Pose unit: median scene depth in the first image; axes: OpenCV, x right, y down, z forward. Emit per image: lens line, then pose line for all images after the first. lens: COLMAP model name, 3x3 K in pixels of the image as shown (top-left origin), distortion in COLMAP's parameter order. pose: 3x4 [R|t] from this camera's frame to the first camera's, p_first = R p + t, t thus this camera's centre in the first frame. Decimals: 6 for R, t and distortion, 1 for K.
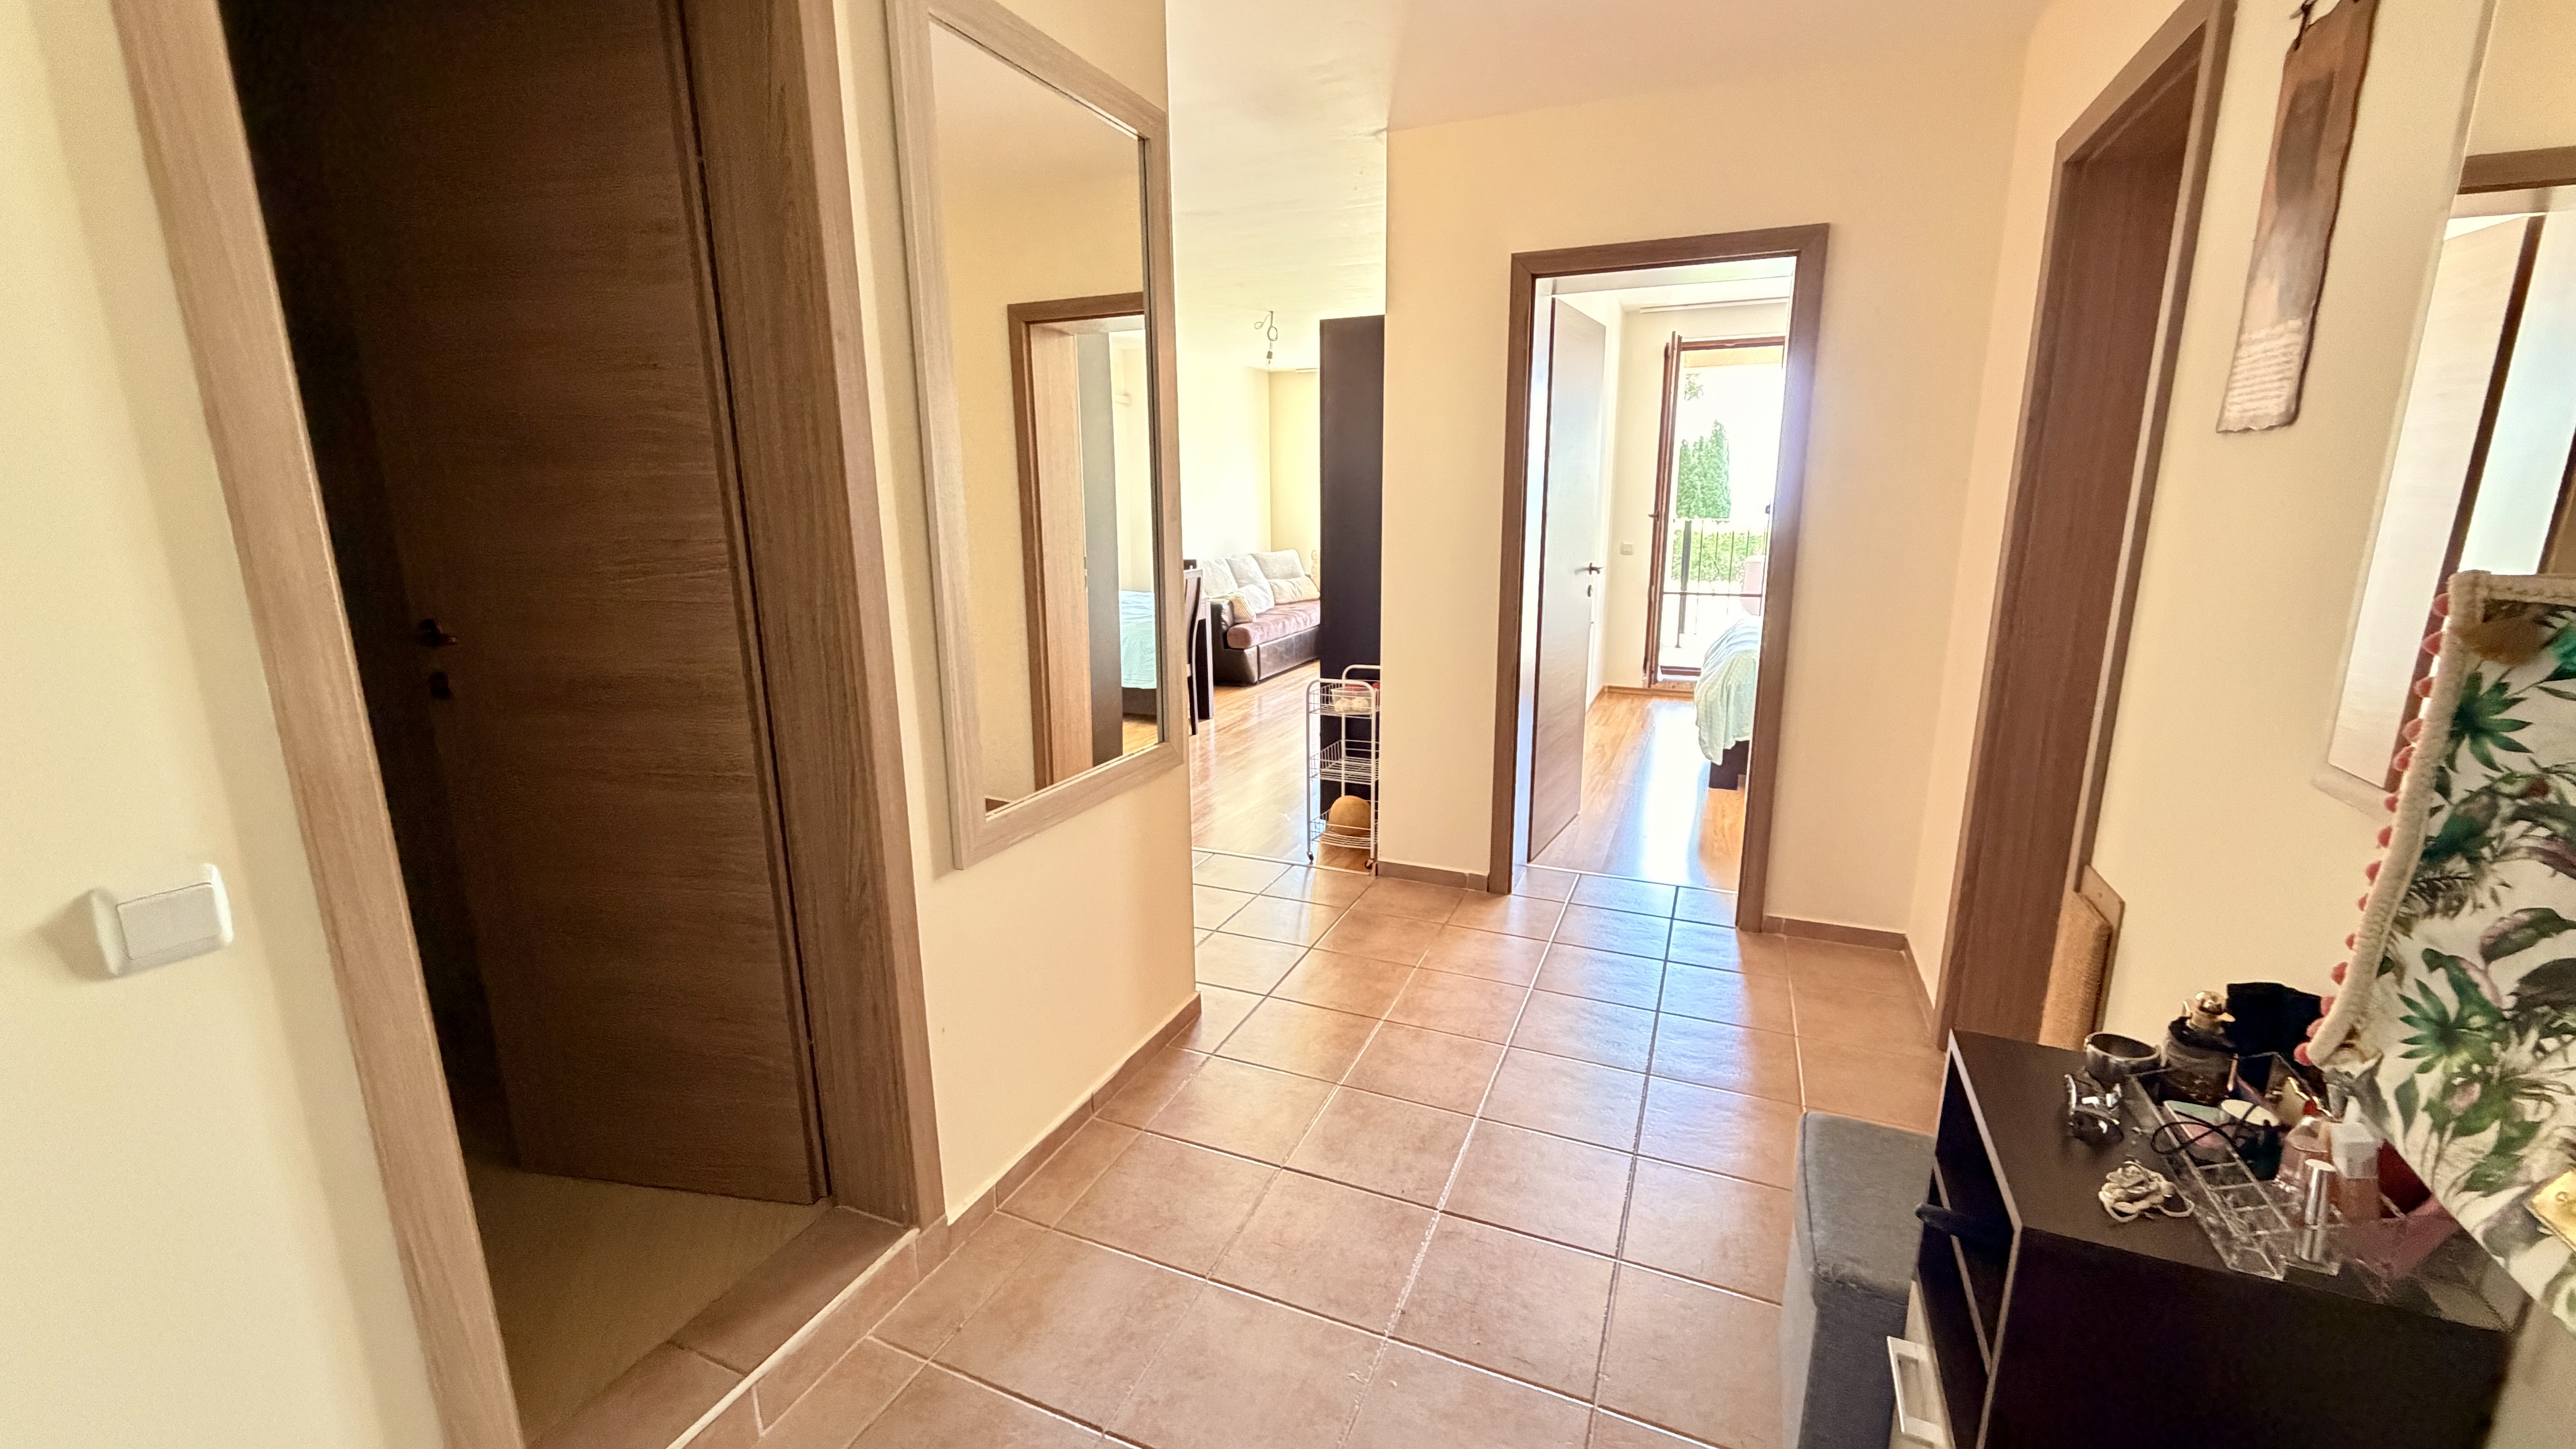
lens RADIAL K [[1023.3, 0, 1289.7], [0, 1023.3, 724.8], [0, 0, 1]] dist [0.003482, 0.000278]
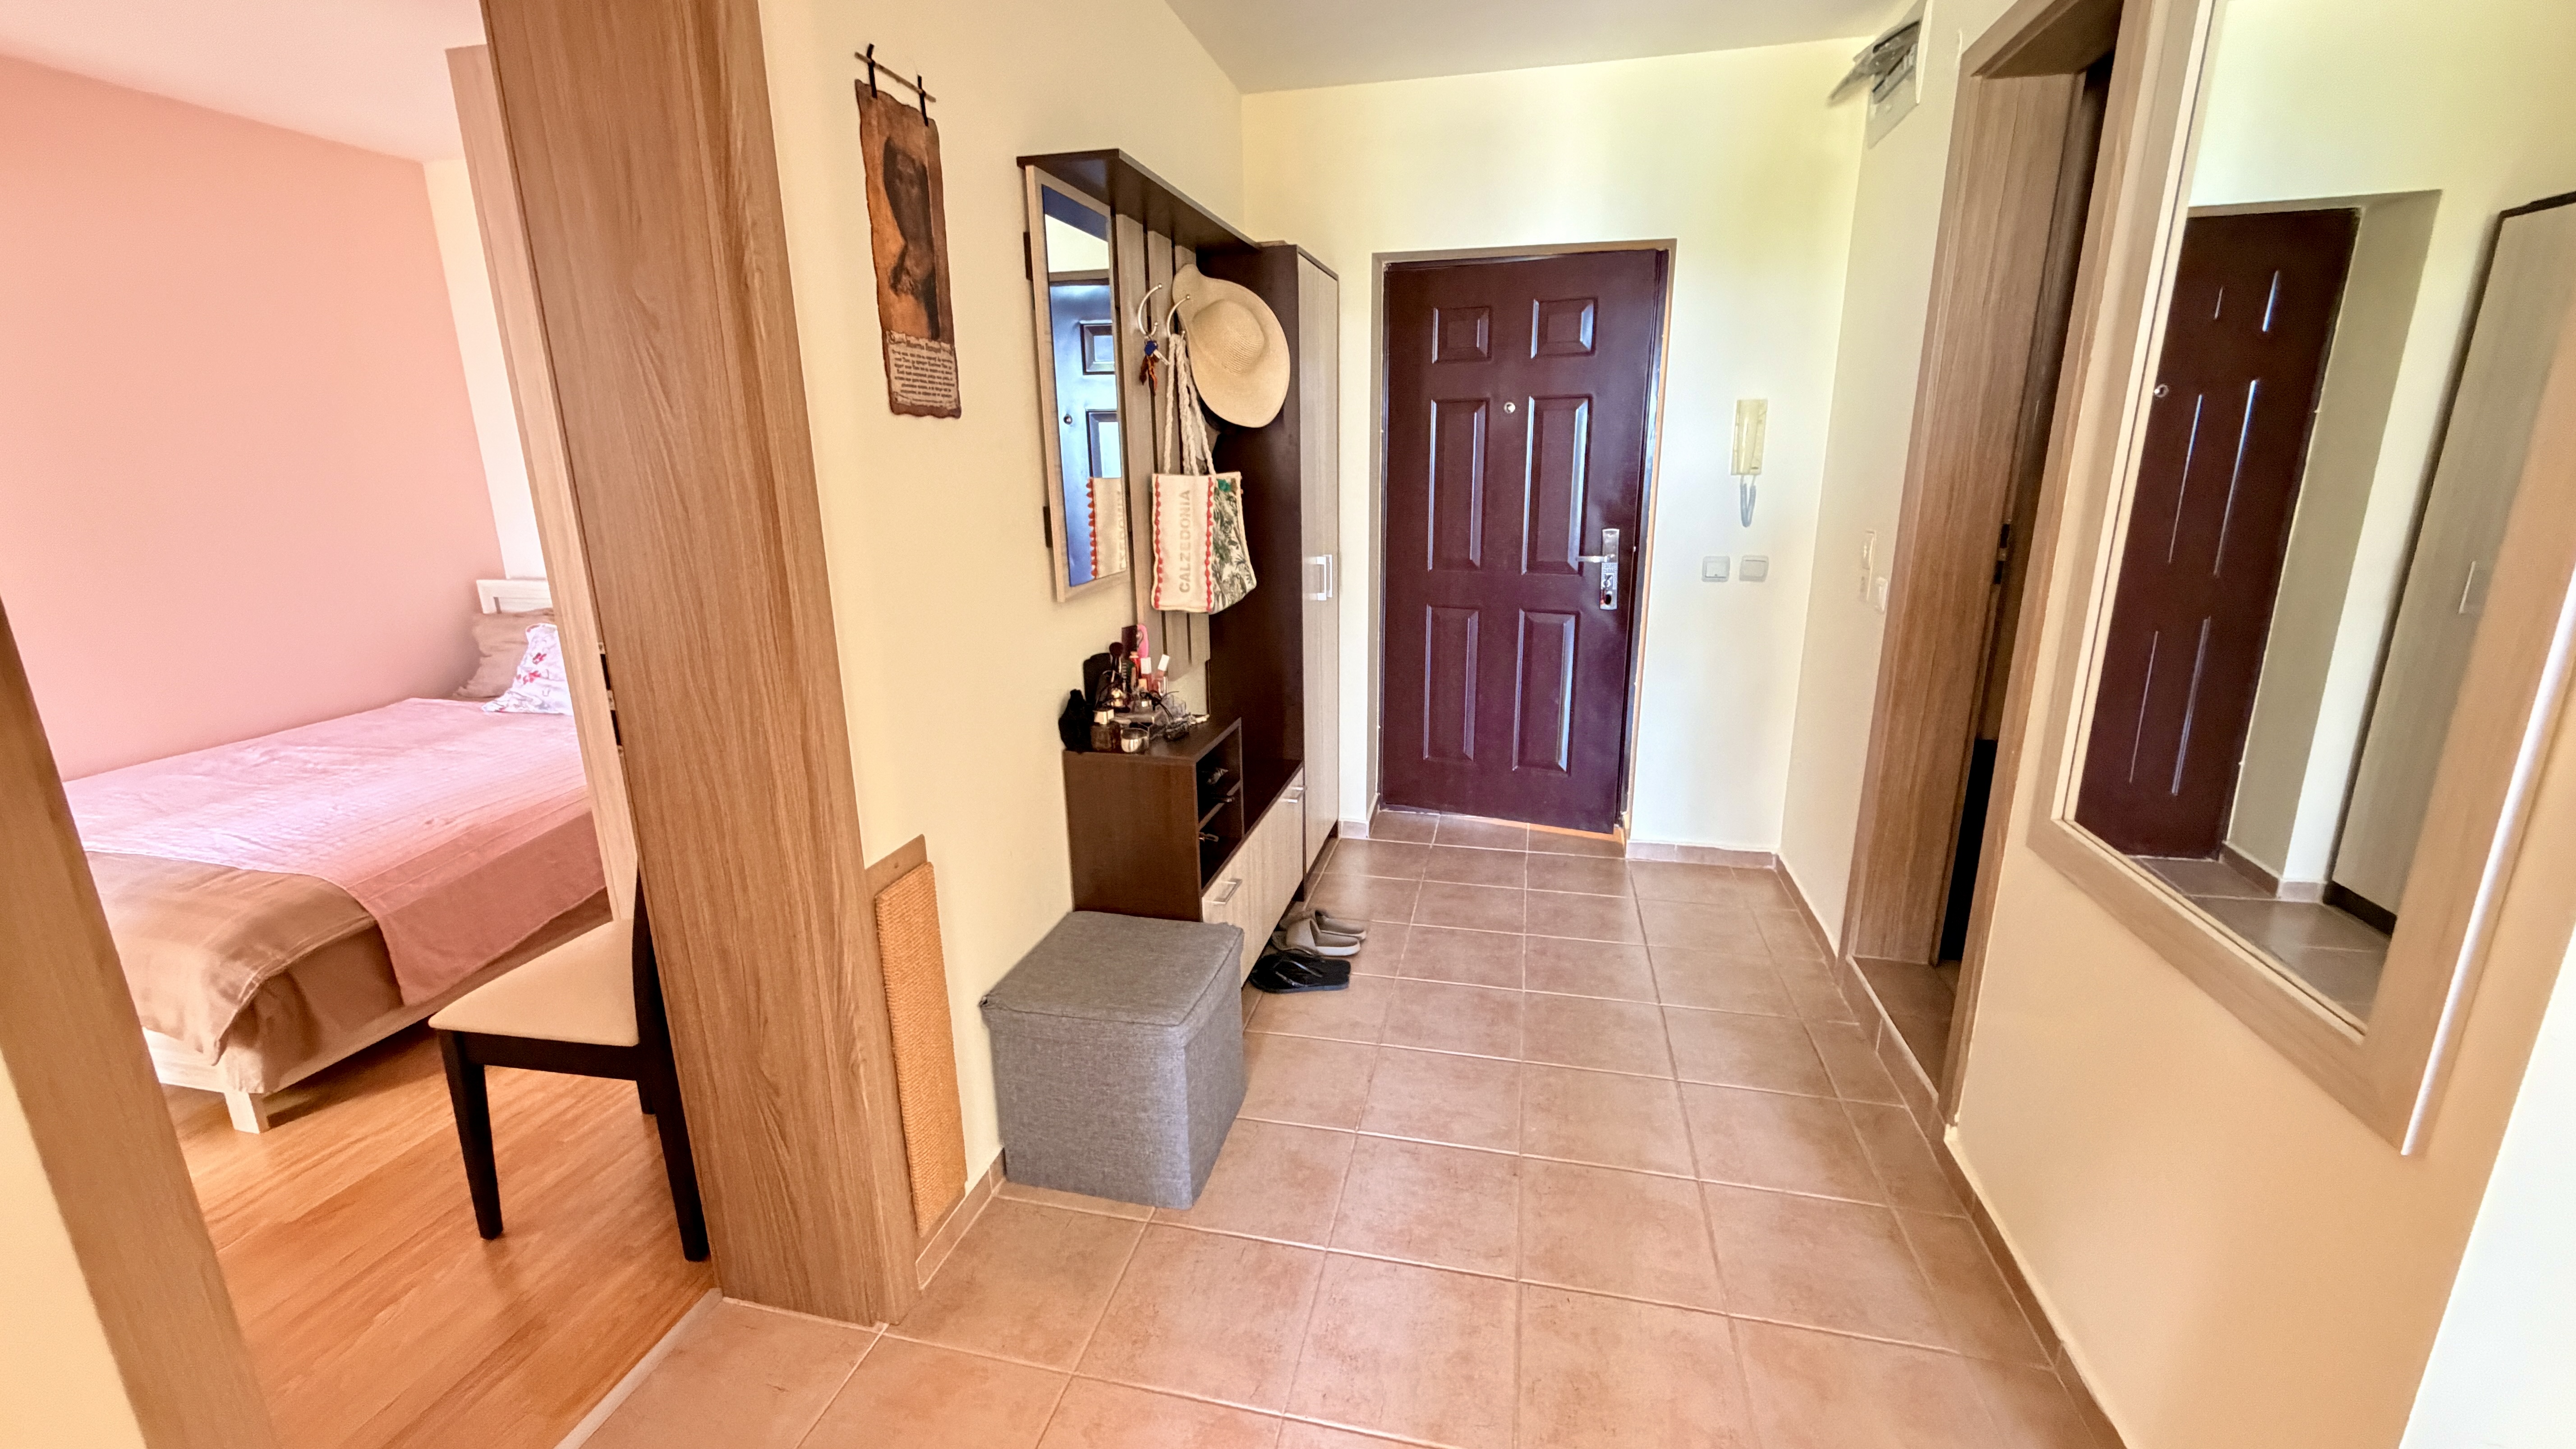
lens RADIAL K [[1023.3, 0, 1286.6], [0, 1023.3, 718.1], [0, 0, 1]] dist [0.003482, 0.000278]
pose [[-0.987399, 0.052528, -0.149279, 1.461027], [-0.021895, 0.888886, 0.457605, -1.166729], [0.156729, 0.455107, -0.876535, 5.055188]]
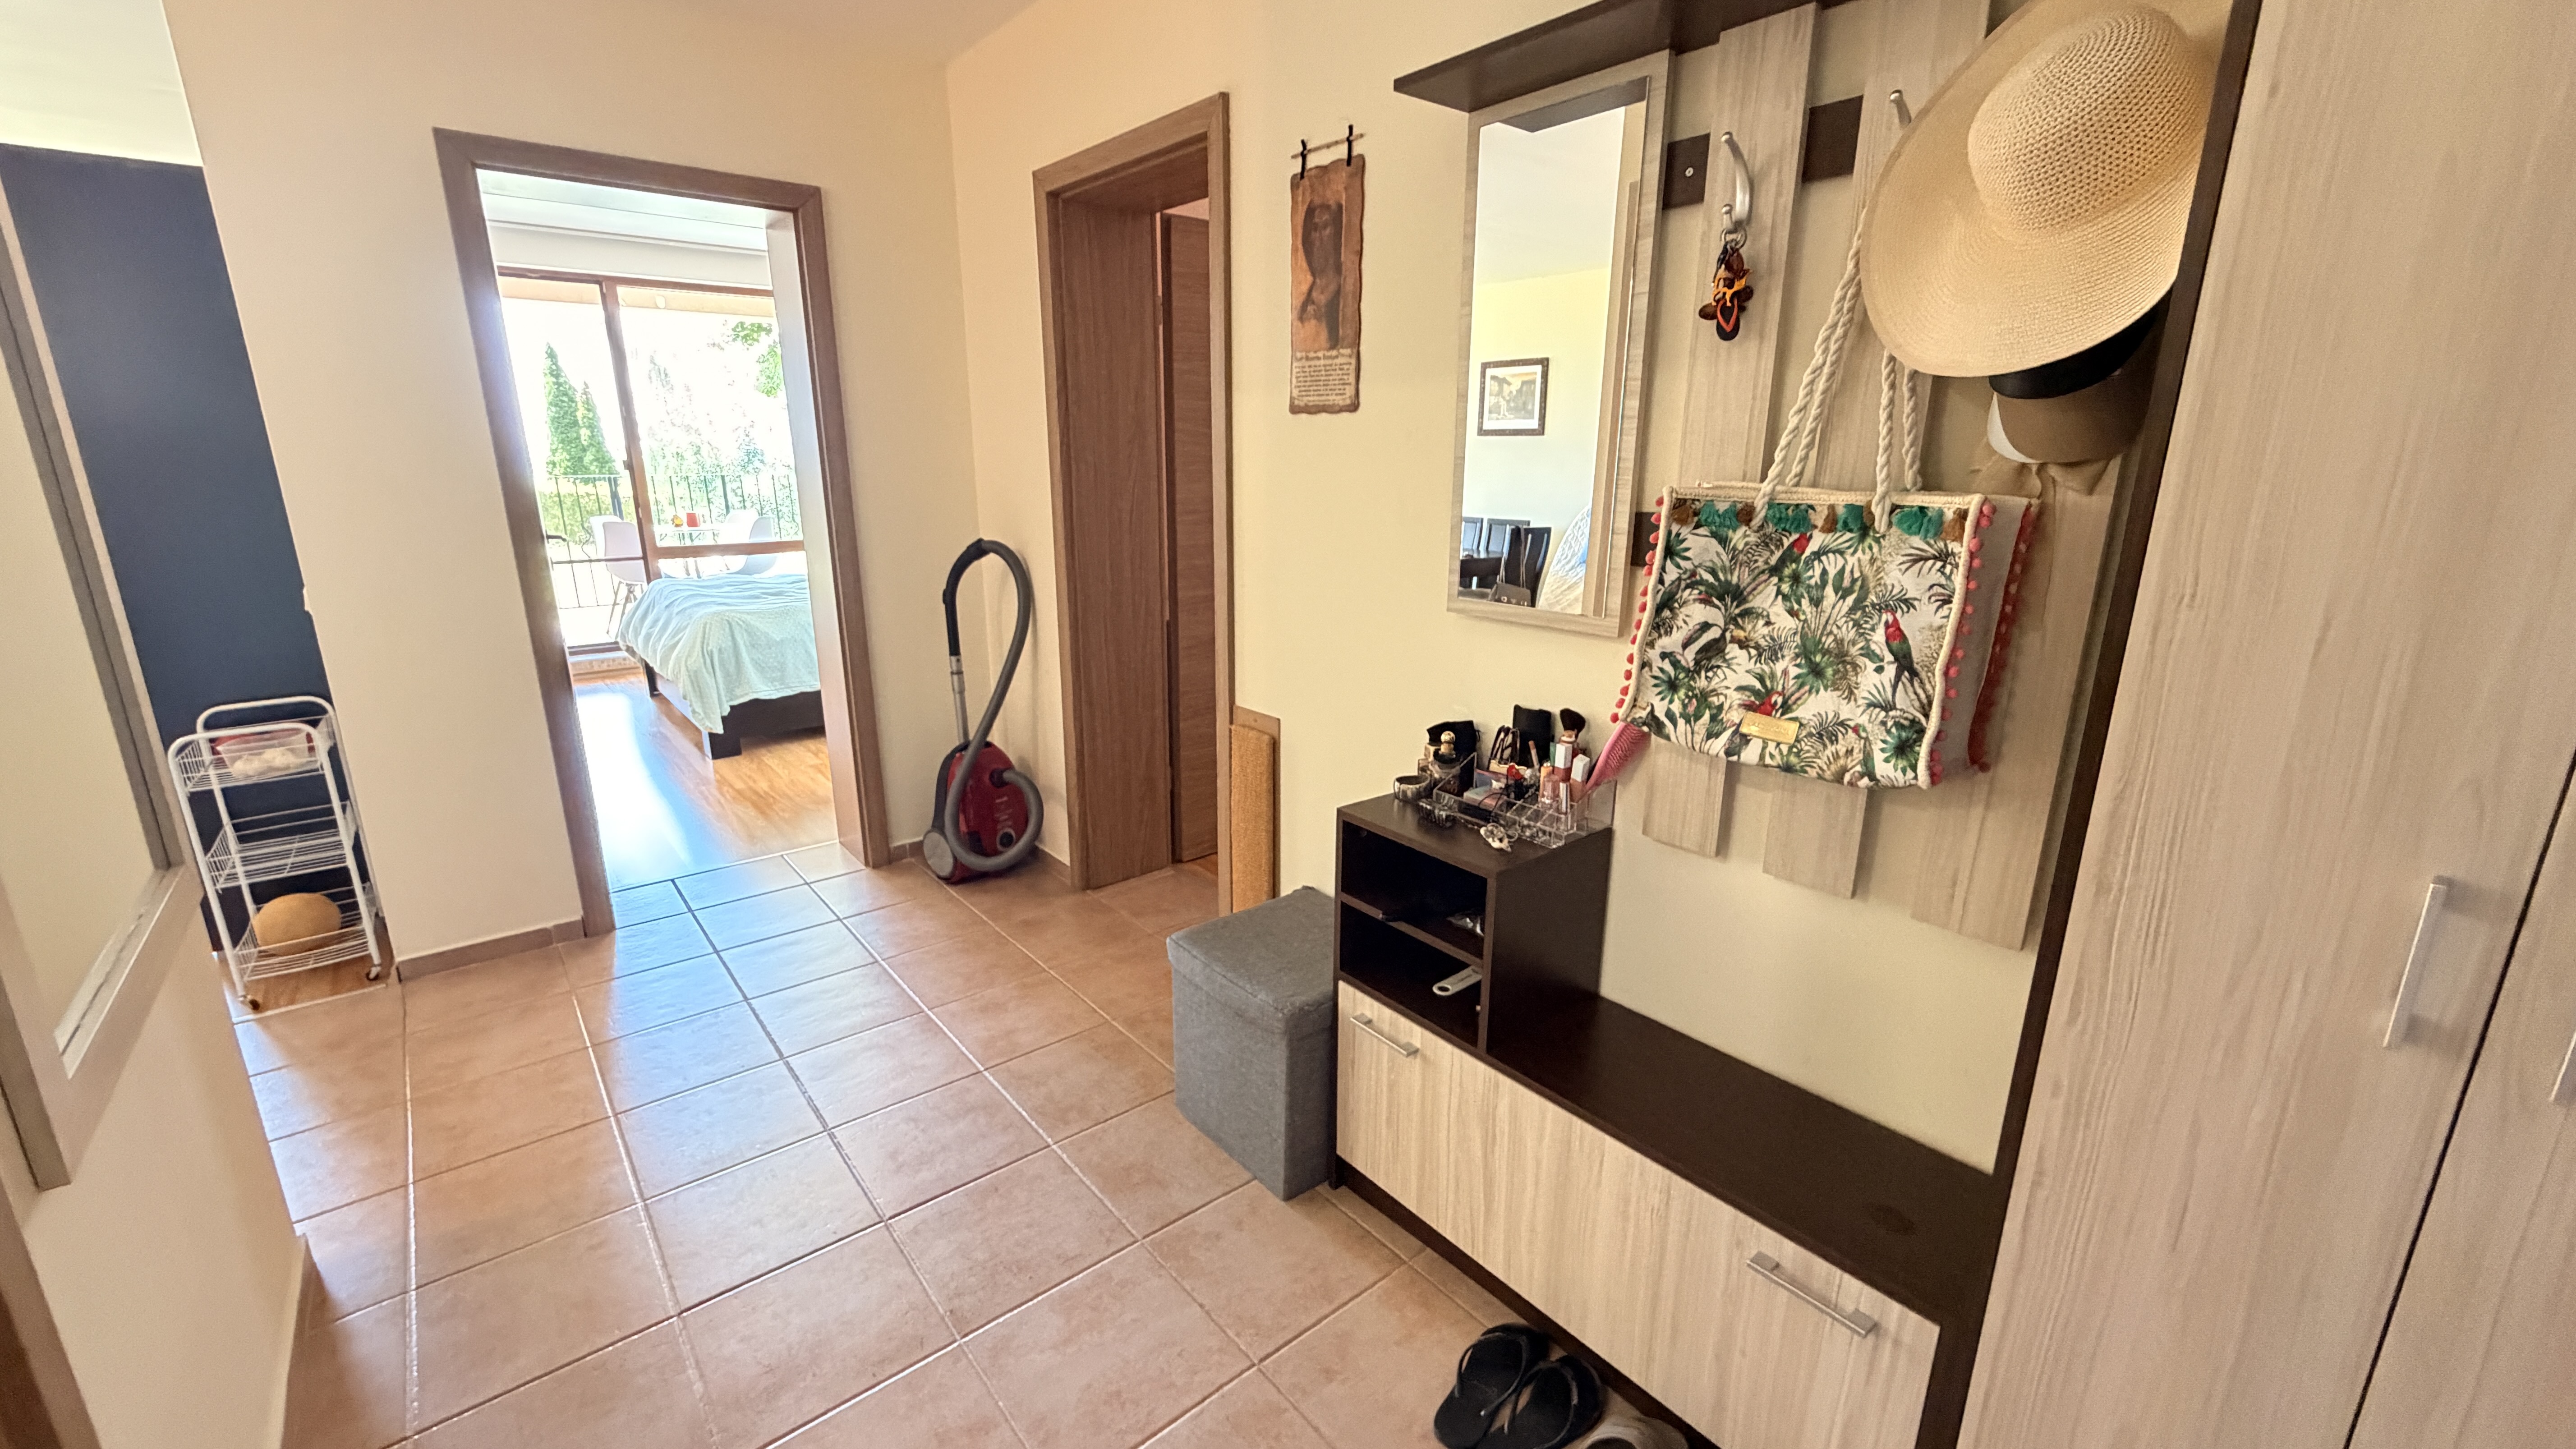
lens RADIAL K [[1023.3, 0, 1272.9], [0, 1023.3, 725.8], [0, 0, 1]] dist [0.003482, 0.000278]
pose [[0.459824, -0.225182, 0.858985, -1.329259], [0.188508, 0.970020, 0.153380, -0.140635], [-0.867771, 0.091398, 0.488487, 0.657707]]
